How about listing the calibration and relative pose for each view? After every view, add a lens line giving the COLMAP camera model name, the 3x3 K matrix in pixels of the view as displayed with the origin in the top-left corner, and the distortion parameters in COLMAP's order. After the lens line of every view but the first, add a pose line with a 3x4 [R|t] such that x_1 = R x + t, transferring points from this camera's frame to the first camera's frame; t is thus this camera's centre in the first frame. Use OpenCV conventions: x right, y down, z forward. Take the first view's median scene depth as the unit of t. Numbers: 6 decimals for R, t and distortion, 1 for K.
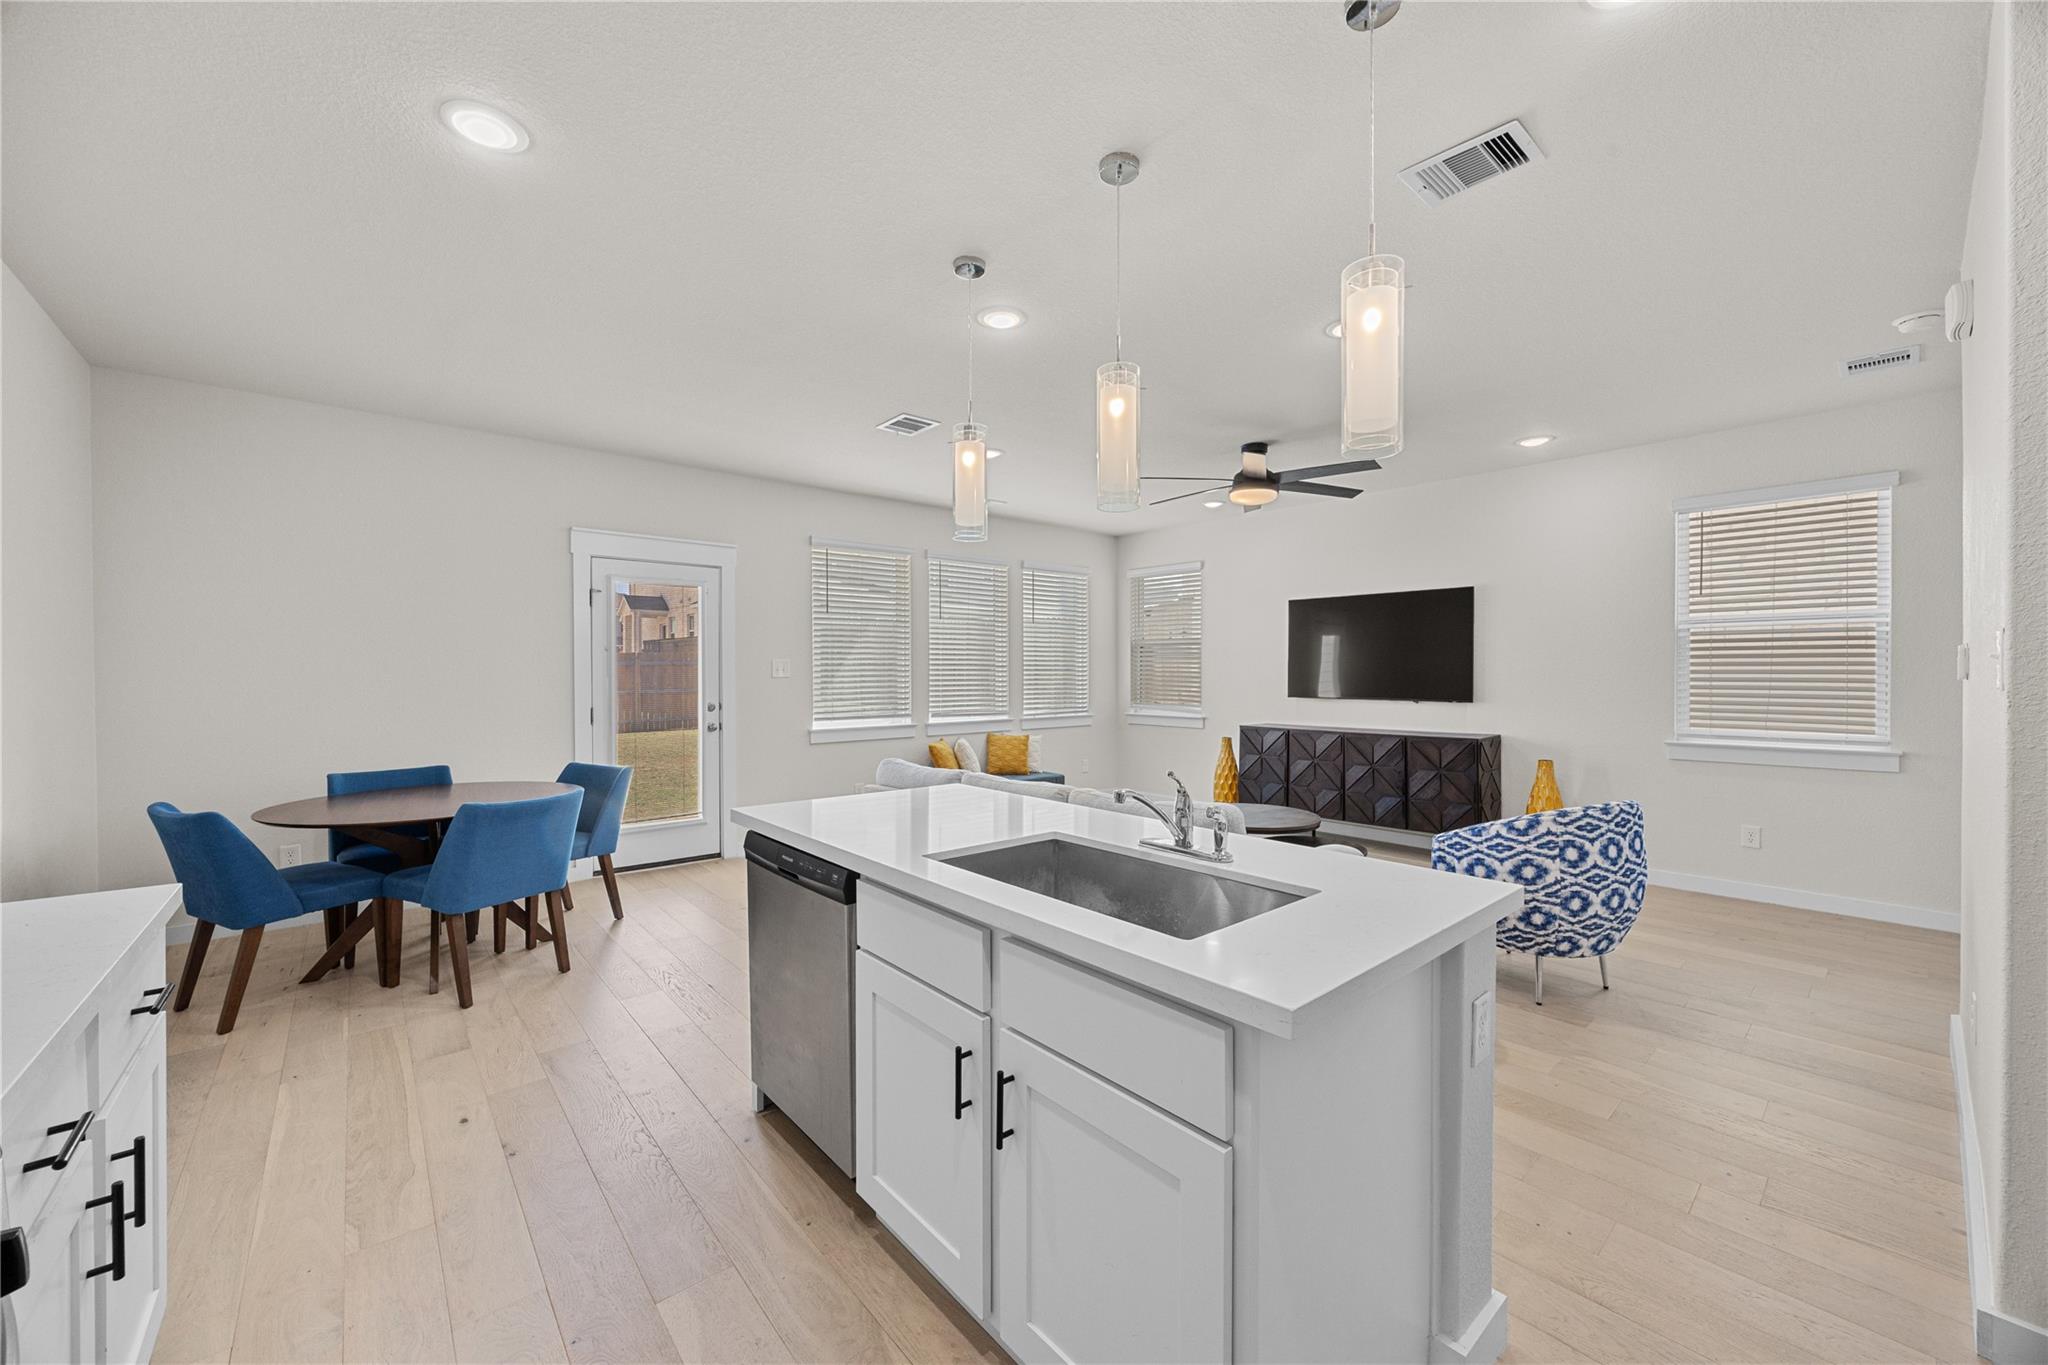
lens RADIAL K [[776.8, 0, 1027.1], [0, 776.8, 682.6], [0, 0, 1]] dist [-0.003496, 0.000224]
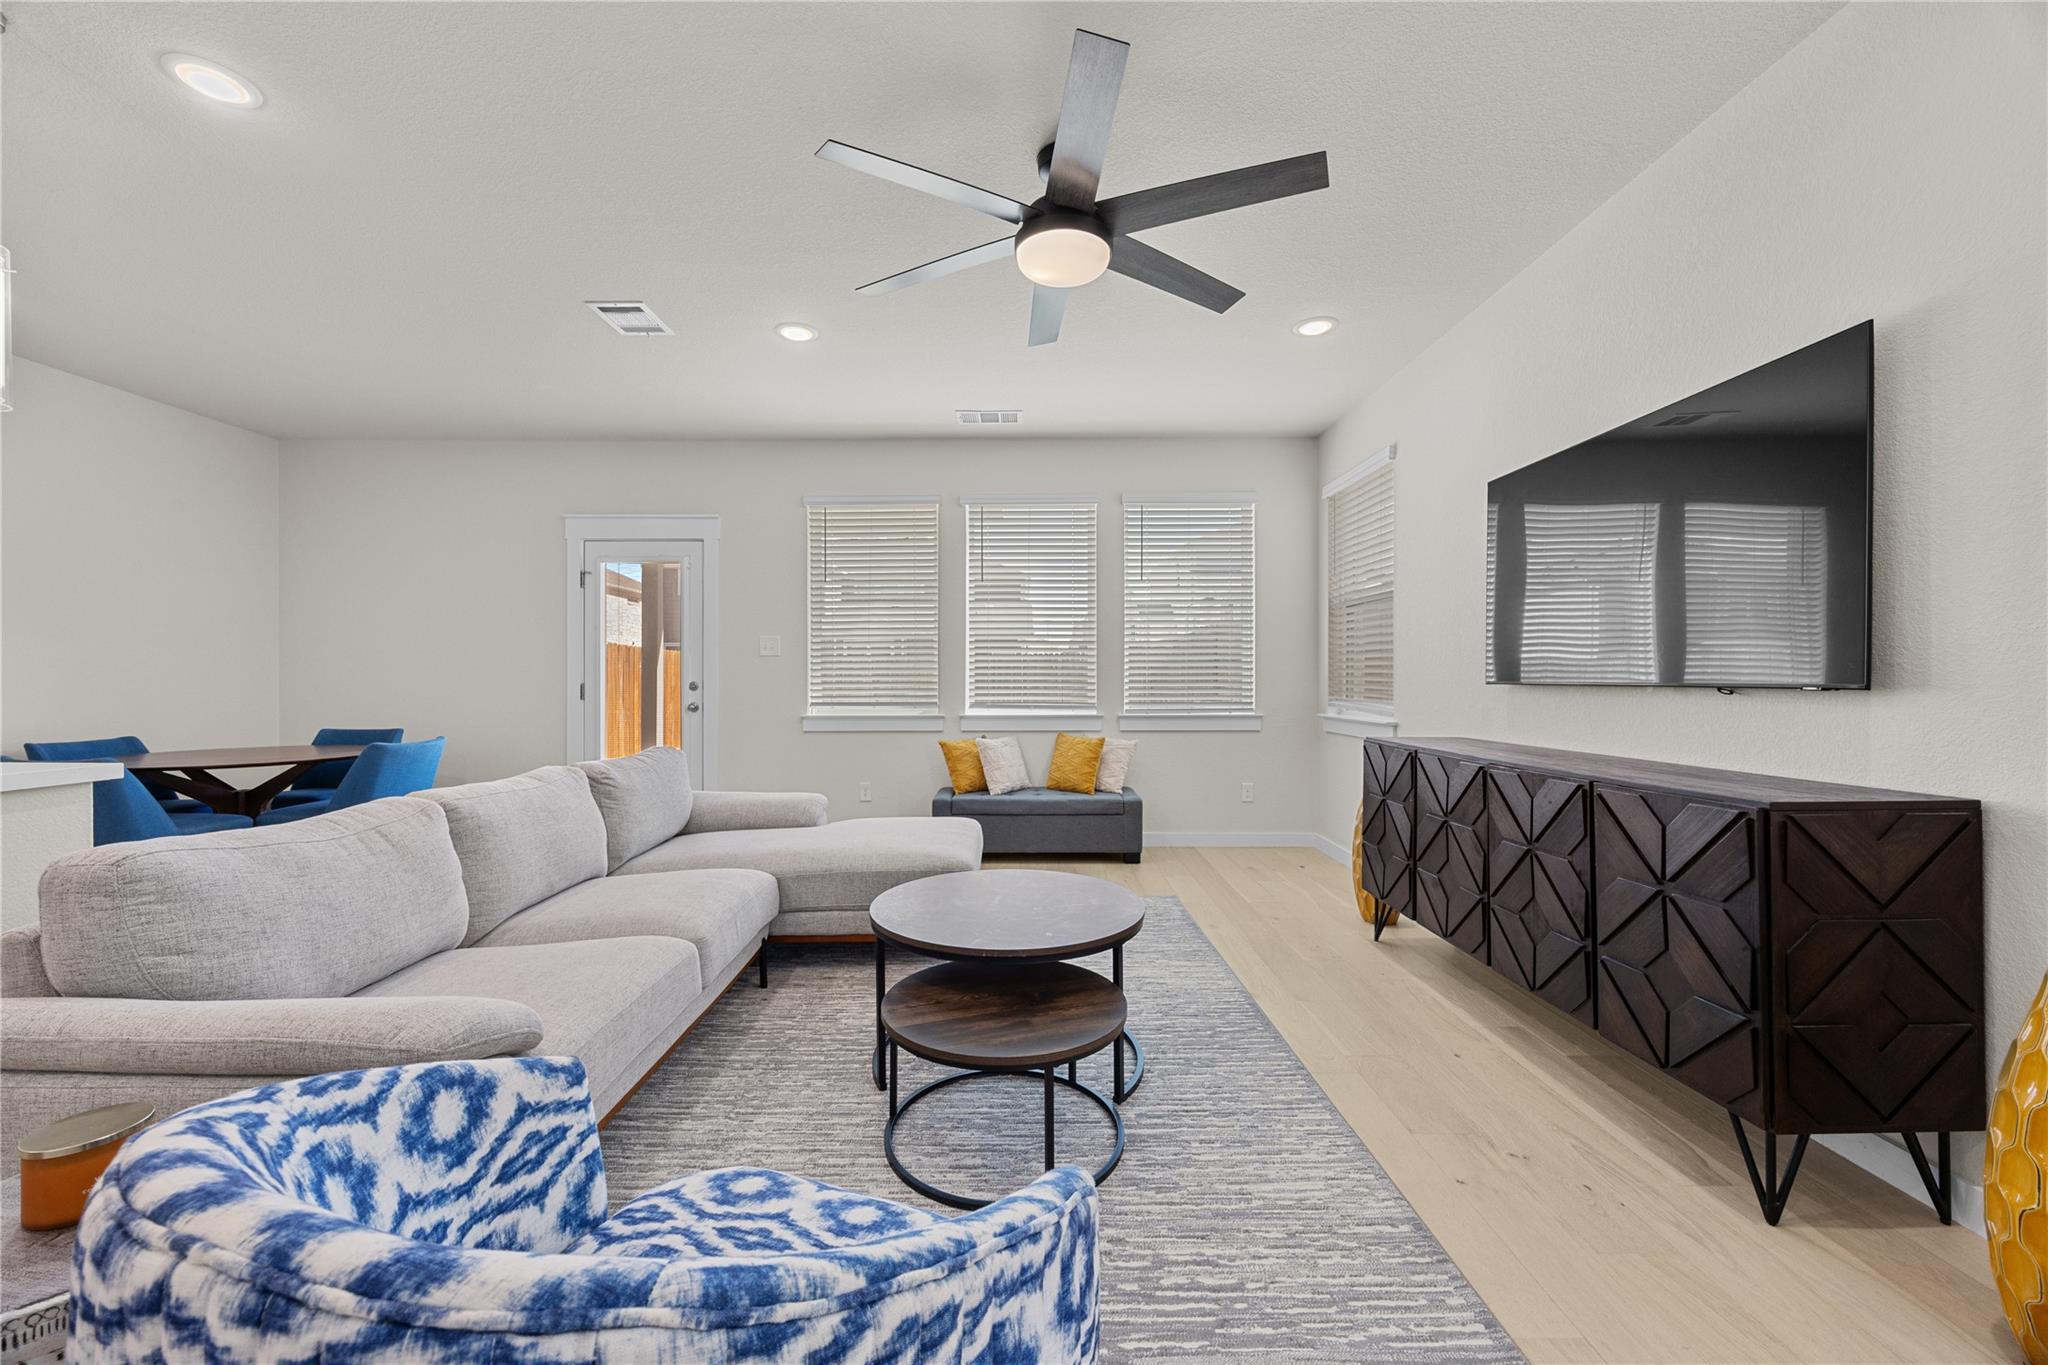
lens RADIAL K [[776.8, 0, 1018.5], [0, 776.8, 681.0], [0, 0, 1]] dist [-0.003496, 0.000224]
pose [[0.749260, 0.002265, -0.662272, 0.797550], [-0.009617, 0.999926, -0.007460, 0.042715], [0.662206, 0.011959, 0.749227, 0.818713]]
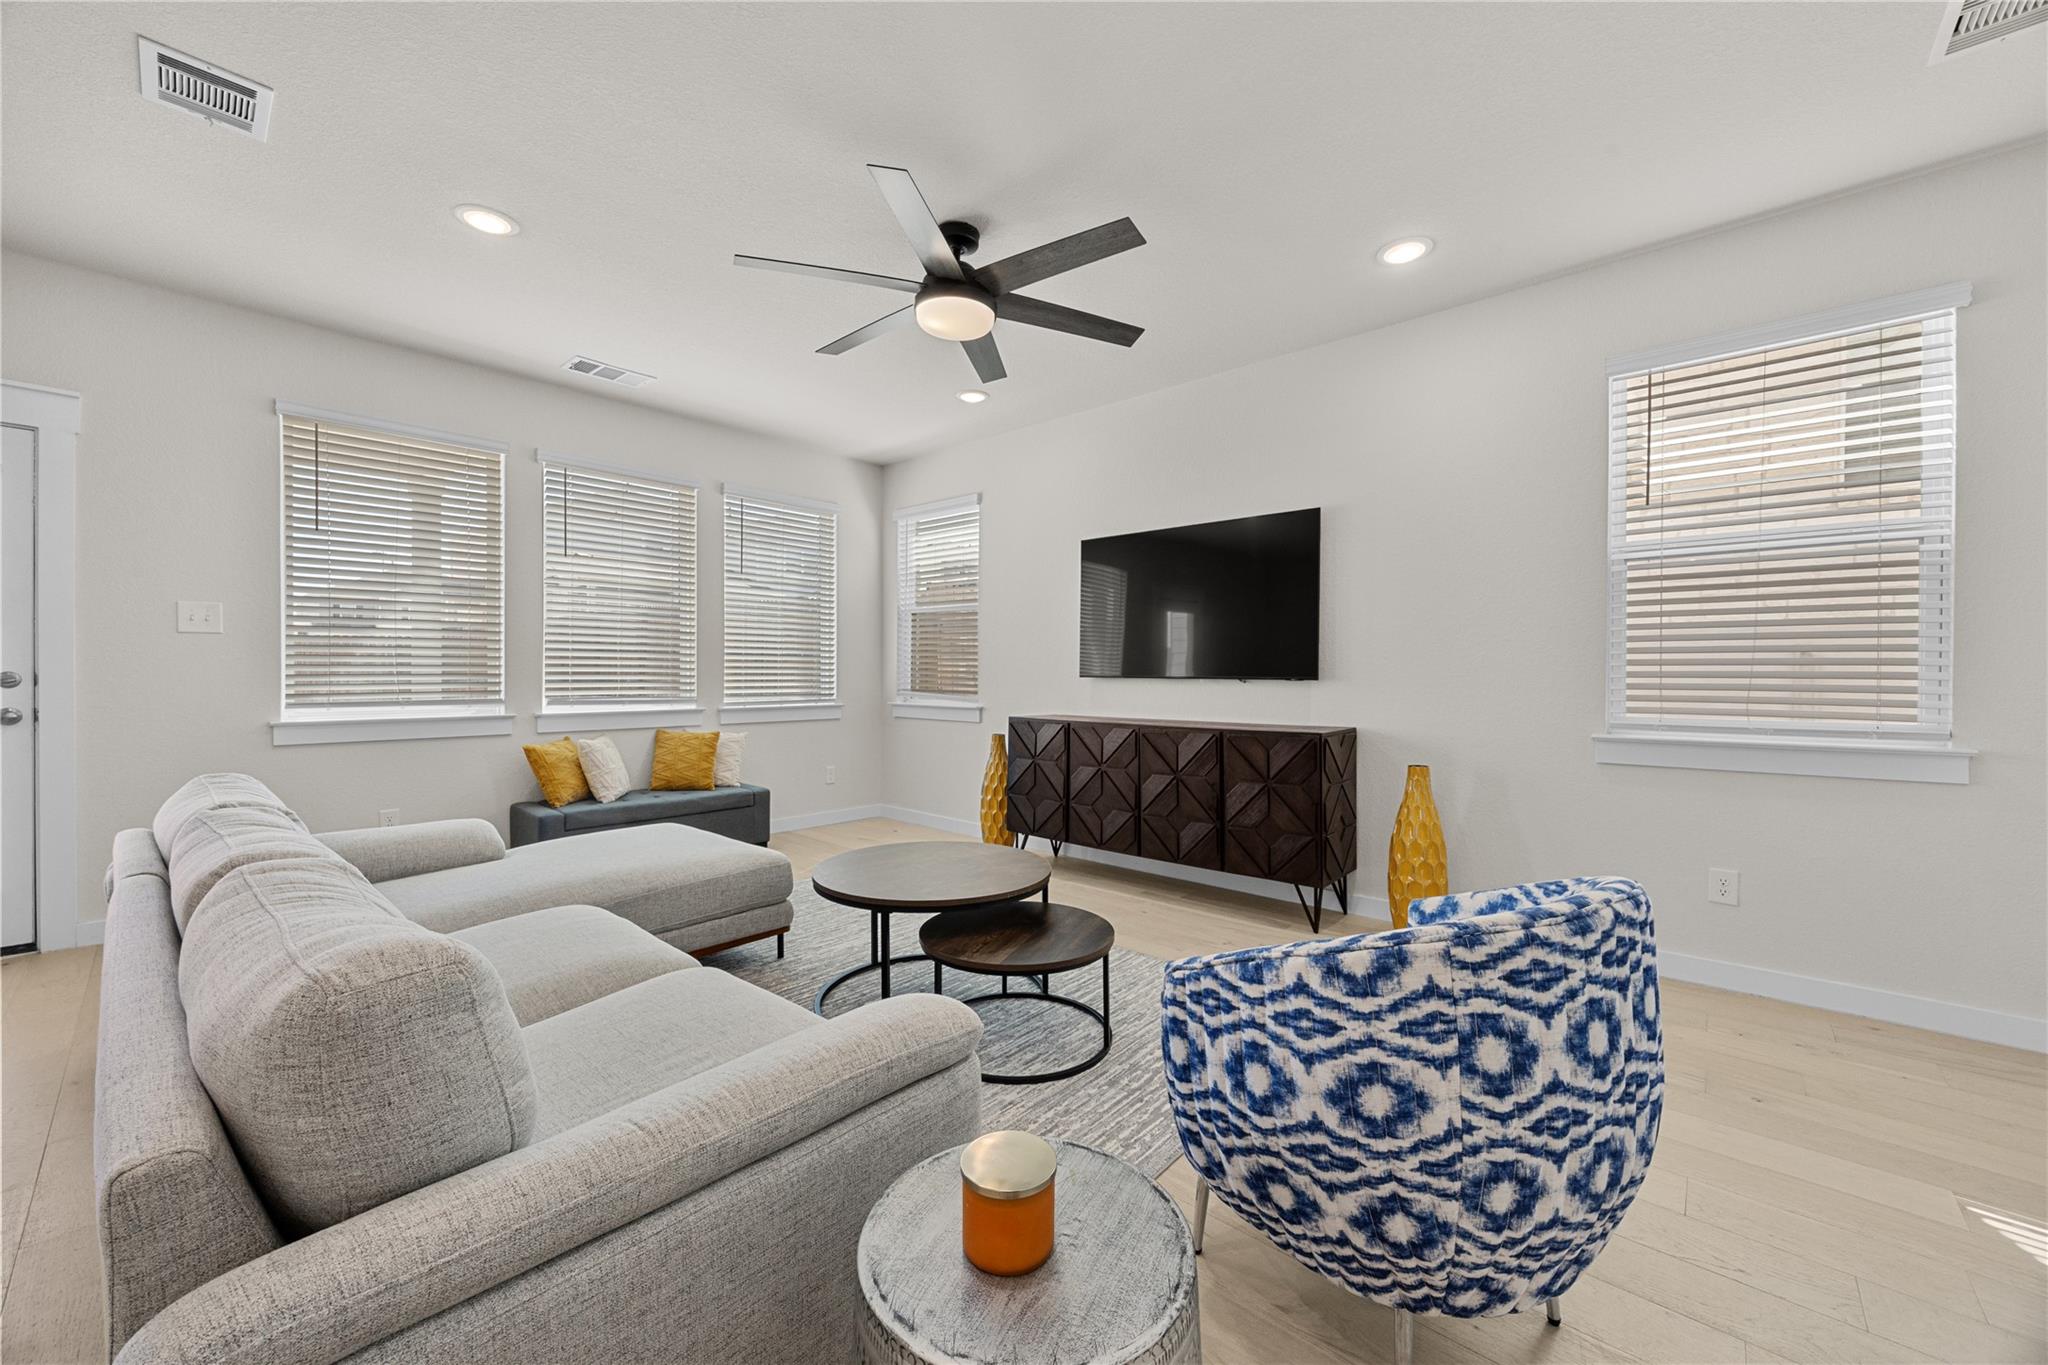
lens RADIAL K [[776.8, 0, 1026.5], [0, 776.8, 682.0], [0, 0, 1]] dist [-0.003496, 0.000224]
pose [[0.992371, 0.004768, 0.123199, 0.365268], [-0.004543, 0.999987, -0.002103, 0.045974], [-0.123207, 0.001527, 0.992380, 0.550457]]
